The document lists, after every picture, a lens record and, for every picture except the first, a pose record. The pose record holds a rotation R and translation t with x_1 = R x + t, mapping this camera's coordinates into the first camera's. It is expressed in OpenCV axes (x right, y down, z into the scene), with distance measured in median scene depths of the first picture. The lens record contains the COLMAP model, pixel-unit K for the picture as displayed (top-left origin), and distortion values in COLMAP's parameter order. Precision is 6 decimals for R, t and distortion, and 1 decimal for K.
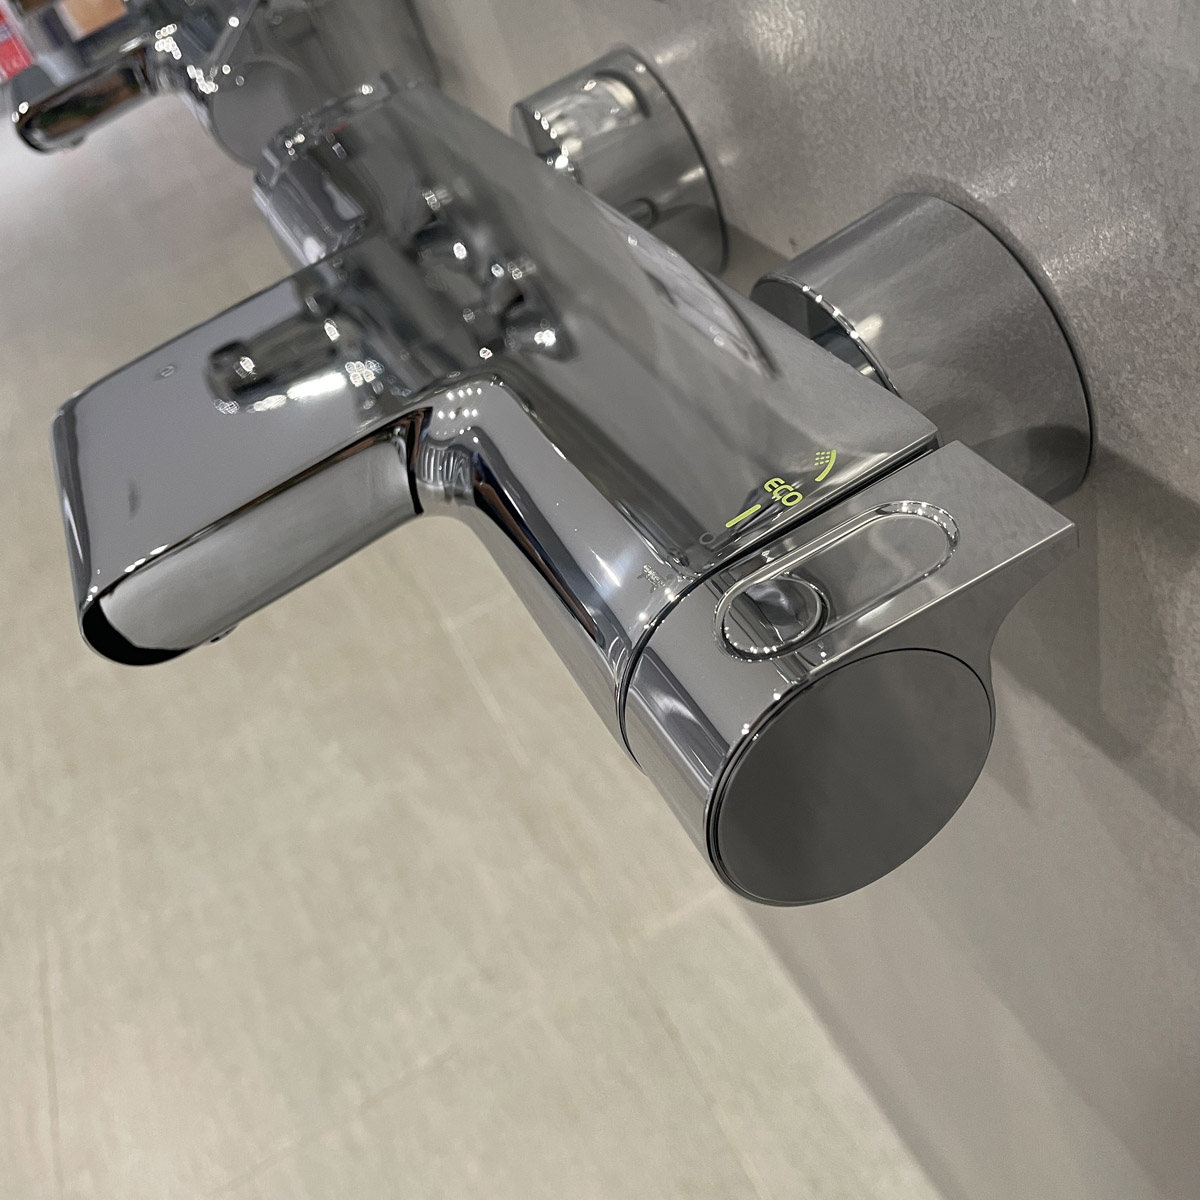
lens RADIAL K [[1281.9, 0, 599.2], [0, 1281.9, 570.8], [0, 0, 1]] dist [0.011513, 0.009646]
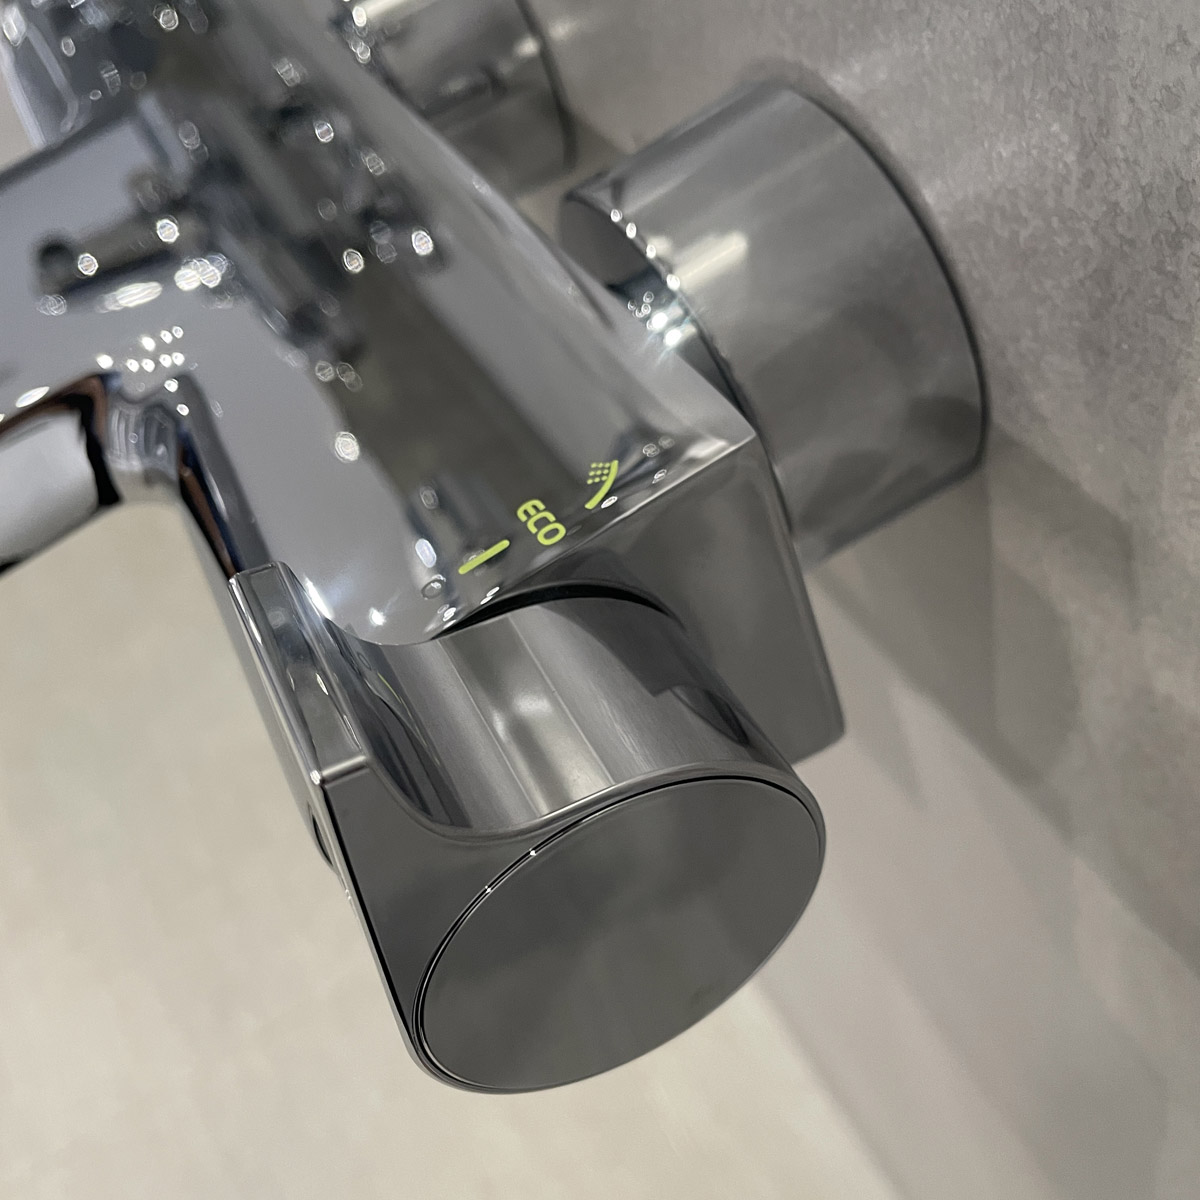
lens RADIAL K [[1351.3, 0, 600.0], [0, 1351.3, 600.0], [0, 0, 1]] dist [0.023179, -0.025263]
pose [[0.997698, -0.005789, 0.067561, 0.114701], [-0.000369, 0.995870, 0.090788, -0.079180], [-0.067807, -0.090604, 0.993576, 0.233564]]
